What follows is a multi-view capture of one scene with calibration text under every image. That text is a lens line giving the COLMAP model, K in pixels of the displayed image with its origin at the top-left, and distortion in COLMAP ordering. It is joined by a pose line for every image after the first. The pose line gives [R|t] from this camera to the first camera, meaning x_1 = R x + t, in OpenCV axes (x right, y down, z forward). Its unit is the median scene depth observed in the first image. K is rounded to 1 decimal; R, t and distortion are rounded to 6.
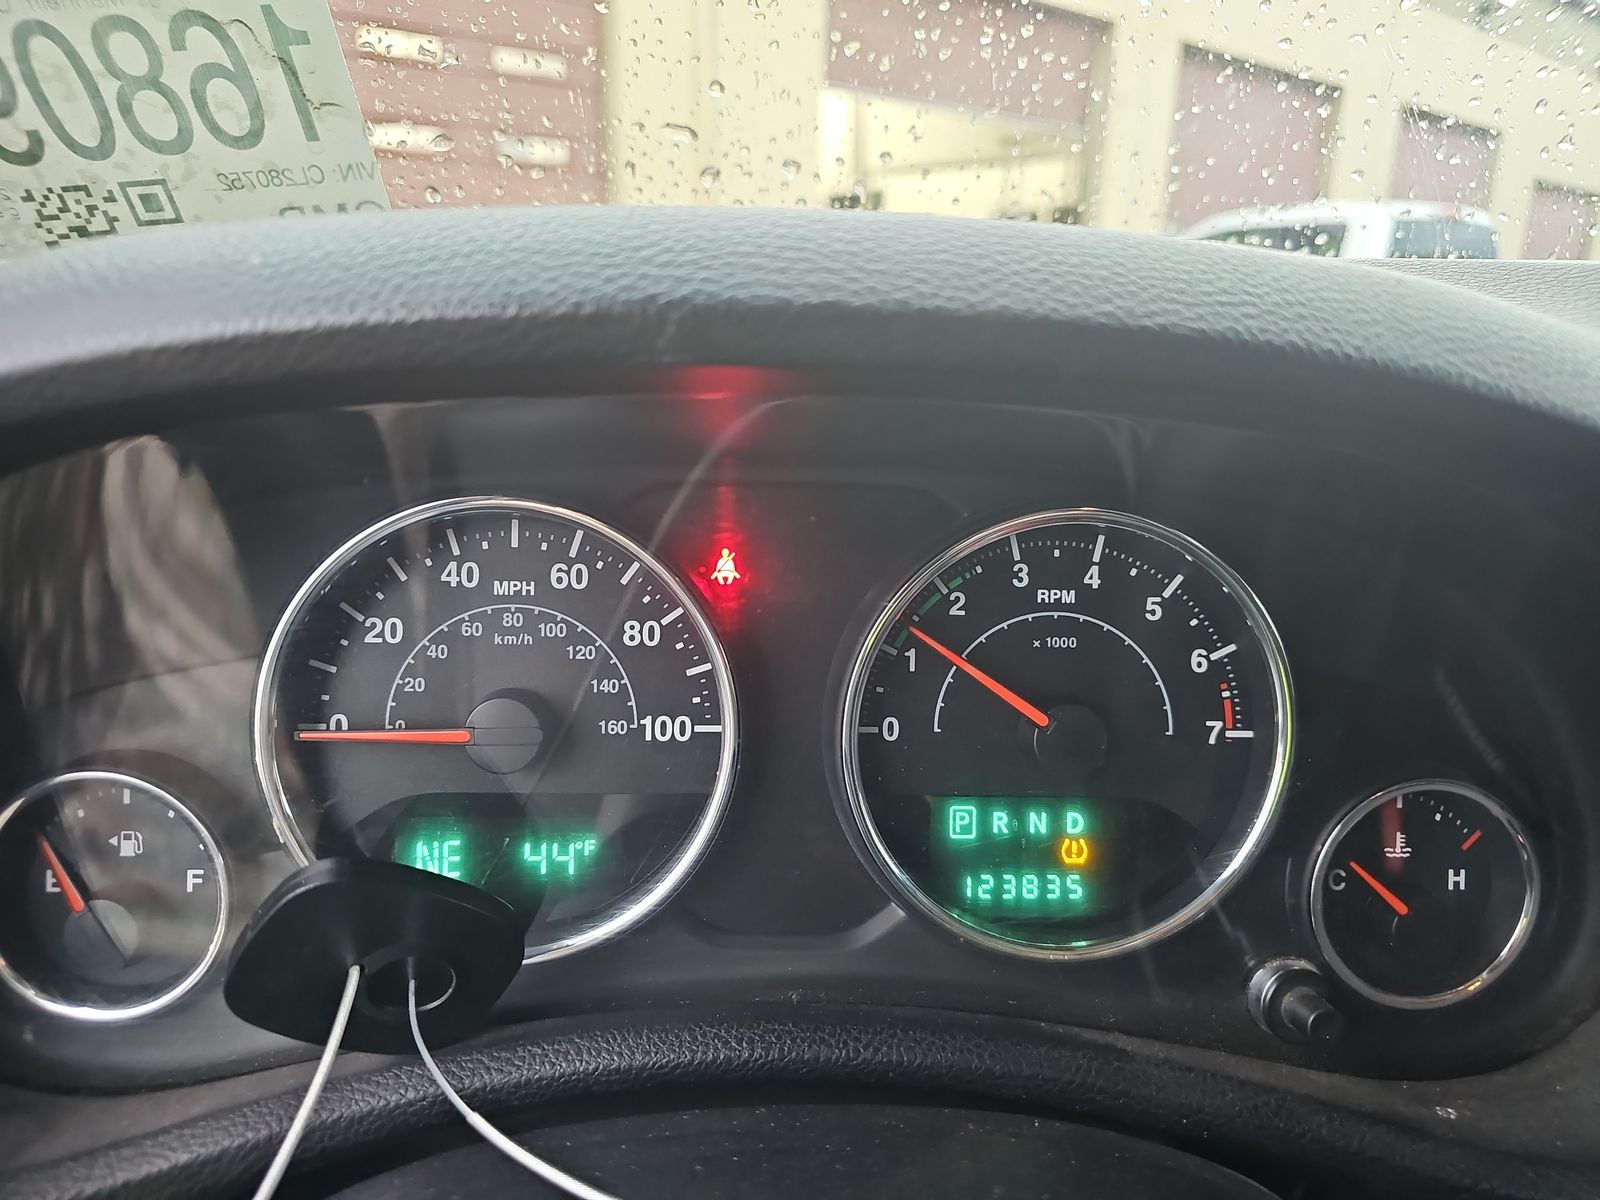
lens RADIAL K [[1068.0, 0, 794.6], [0, 1068.0, 604.8], [0, 0, 1]] dist [0.016255, -0.010307]
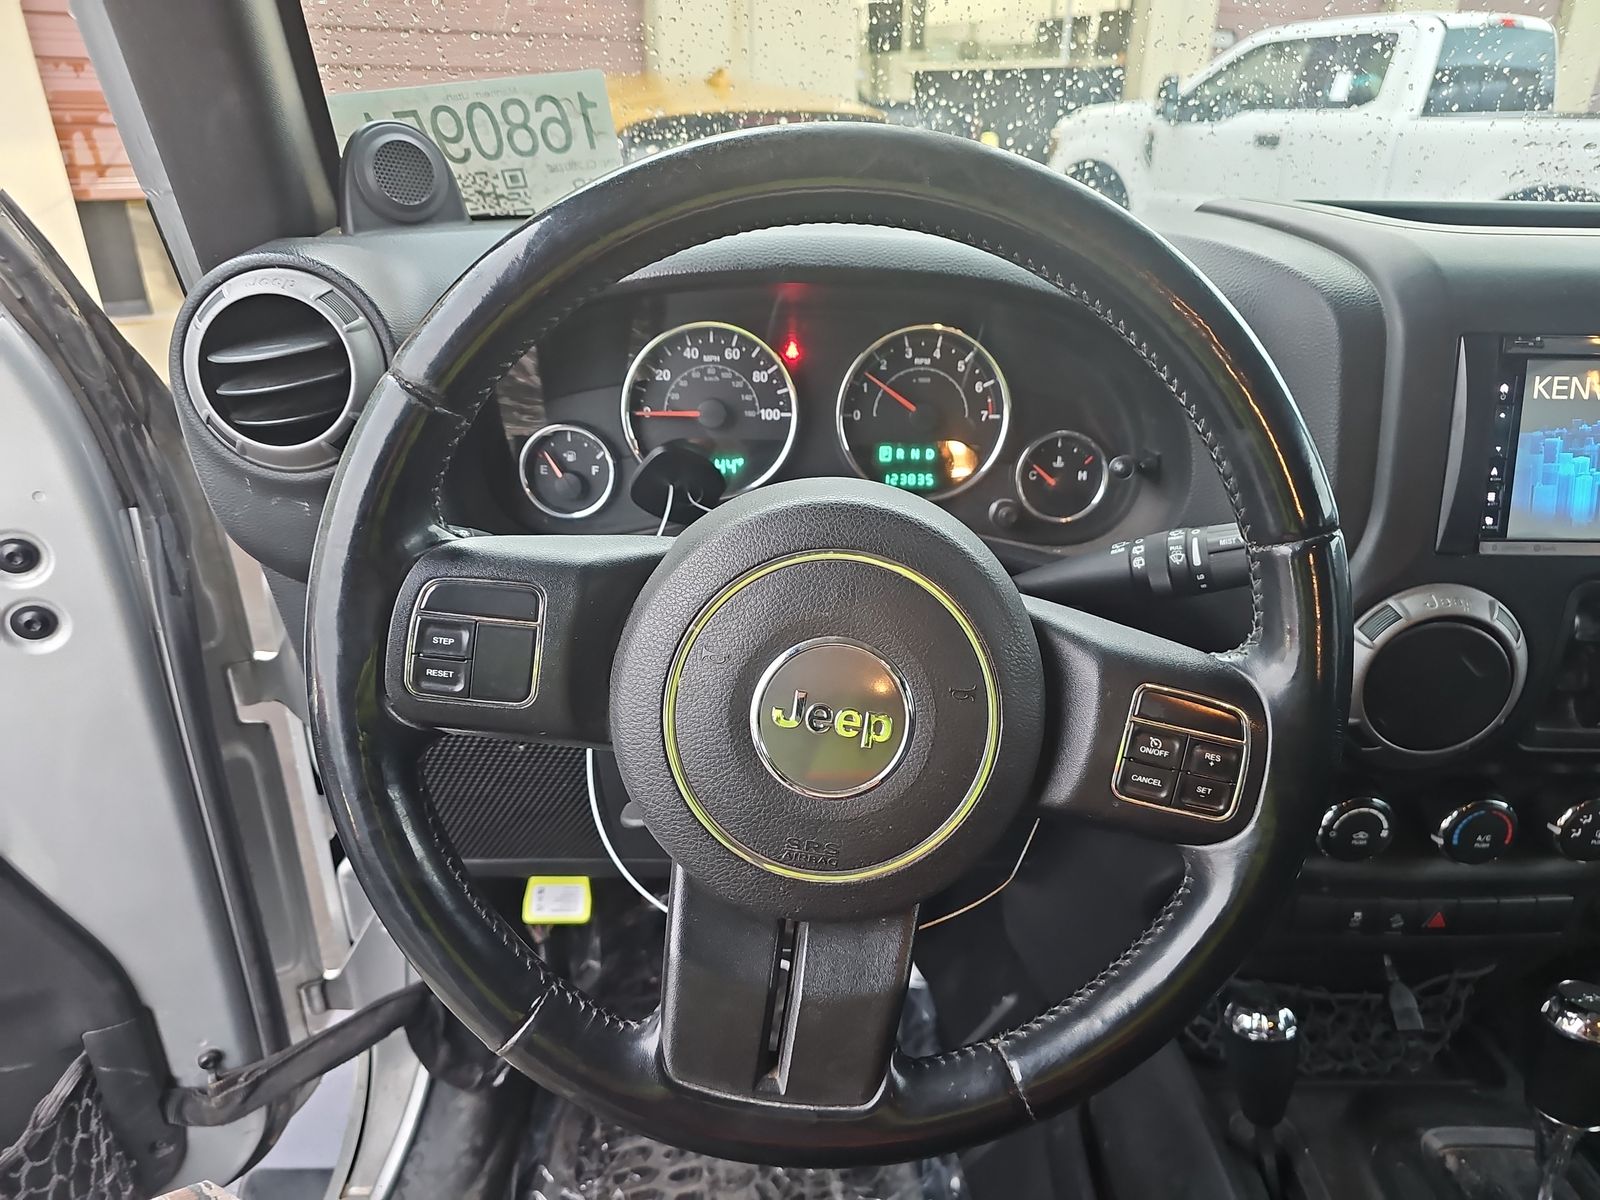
lens RADIAL K [[1068.0, 0, 798.7], [0, 1068.0, 615.3], [0, 0, 1]] dist [0.016255, -0.010307]
pose [[0.999646, 0.001819, -0.026542, 0.018862], [0.002544, 0.986550, 0.163440, 0.170368], [0.026482, -0.163450, 0.986196, -1.606055]]
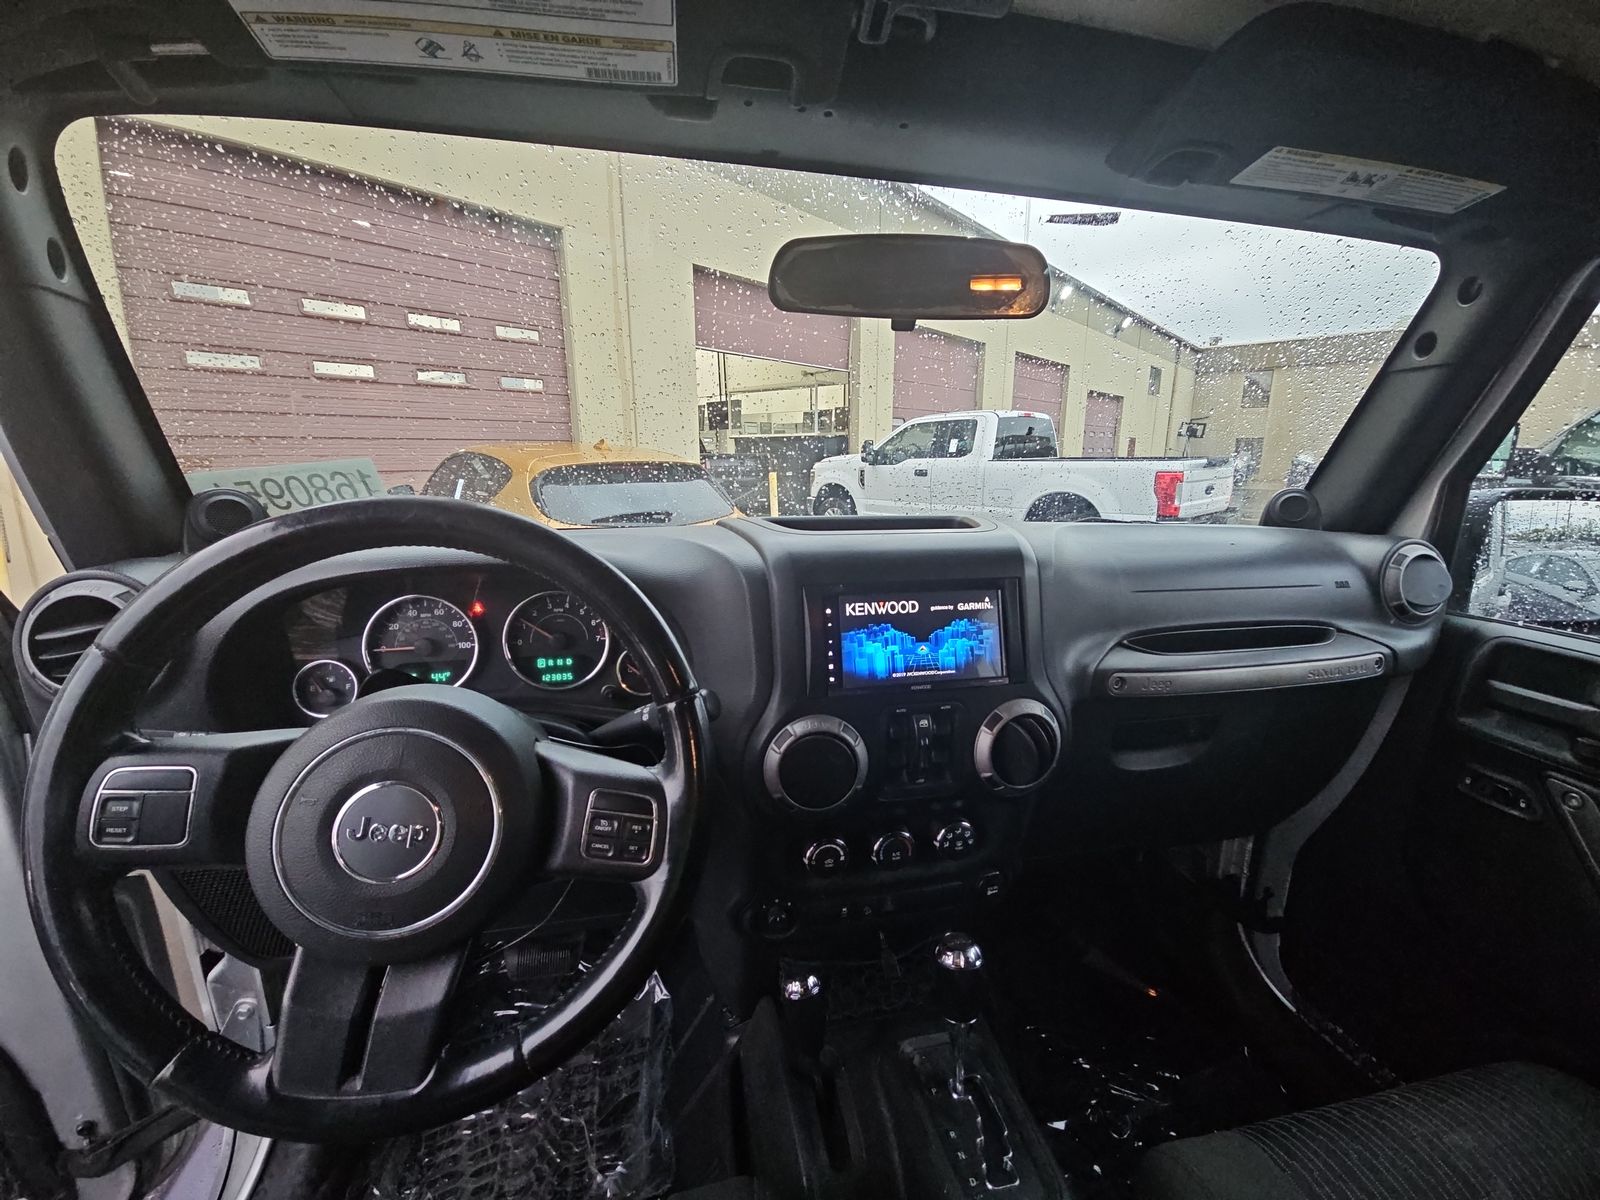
lens RADIAL K [[653.1, 0, 827.5], [0, 653.1, 611.0], [0, 0, 1]] dist [0.003501, -0.002654]
pose [[0.984889, -0.059417, 0.162676, 0.904539], [0.066352, 0.997090, -0.037528, 0.172036], [-0.159973, 0.047755, 0.985966, -1.865833]]
